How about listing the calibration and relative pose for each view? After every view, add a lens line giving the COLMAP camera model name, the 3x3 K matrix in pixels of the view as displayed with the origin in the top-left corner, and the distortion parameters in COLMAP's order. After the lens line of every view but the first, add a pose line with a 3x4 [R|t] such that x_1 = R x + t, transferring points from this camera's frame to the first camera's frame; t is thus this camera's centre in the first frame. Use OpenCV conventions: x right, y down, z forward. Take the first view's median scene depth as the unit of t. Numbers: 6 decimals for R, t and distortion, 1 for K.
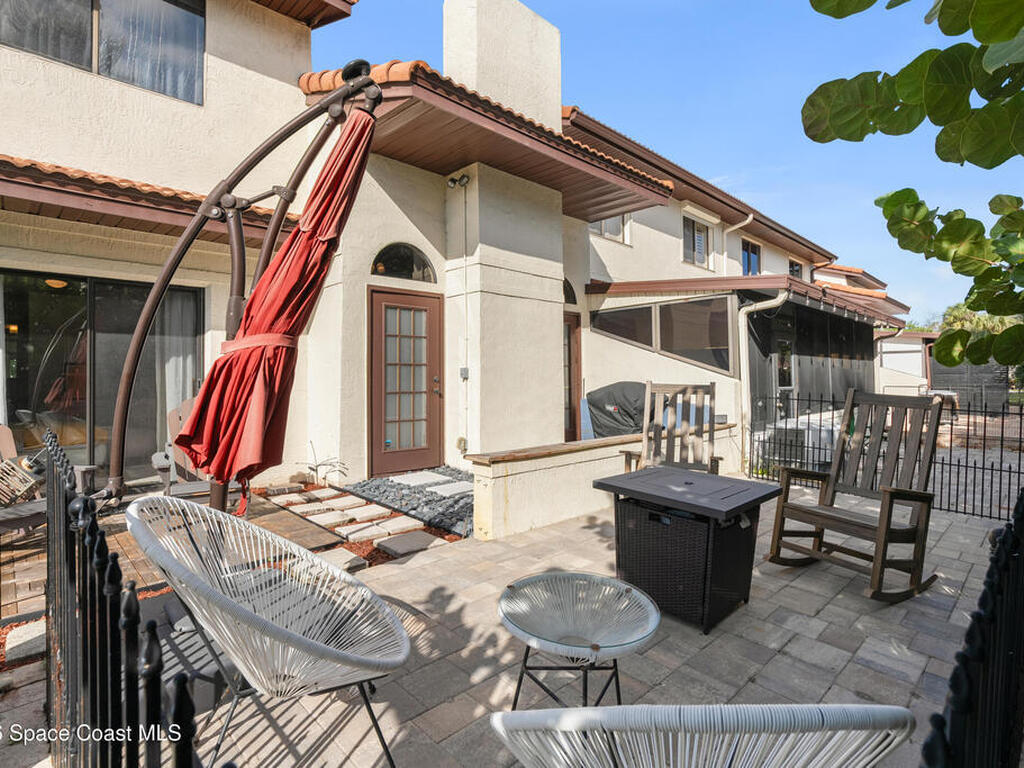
lens RADIAL K [[545.8, 0, 512.0], [0, 545.8, 384.0], [0, 0, 1]] dist [0.074021, 0.000241]
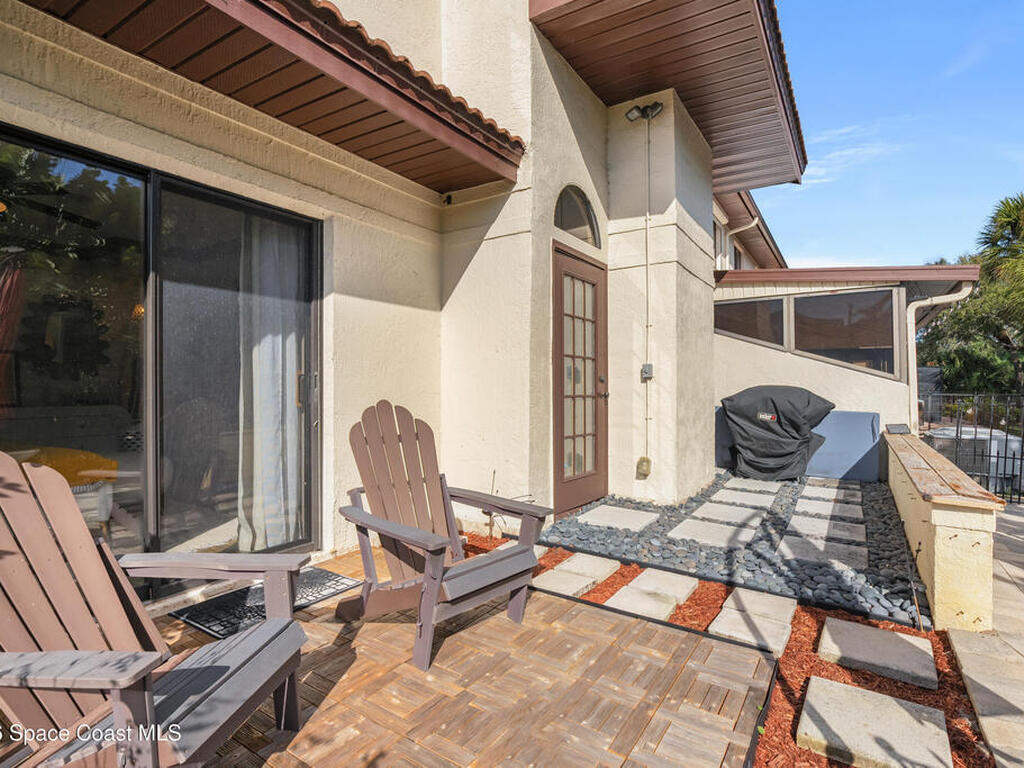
lens RADIAL K [[545.8, 0, 512.0], [0, 545.8, 384.0], [0, 0, 1]] dist [0.074021, 0.000241]
pose [[0.953747, 0.008536, 0.300488, -0.486210], [-0.003837, 0.999861, -0.016227, 0.010308], [-0.300585, 0.014323, 0.953648, 0.344493]]
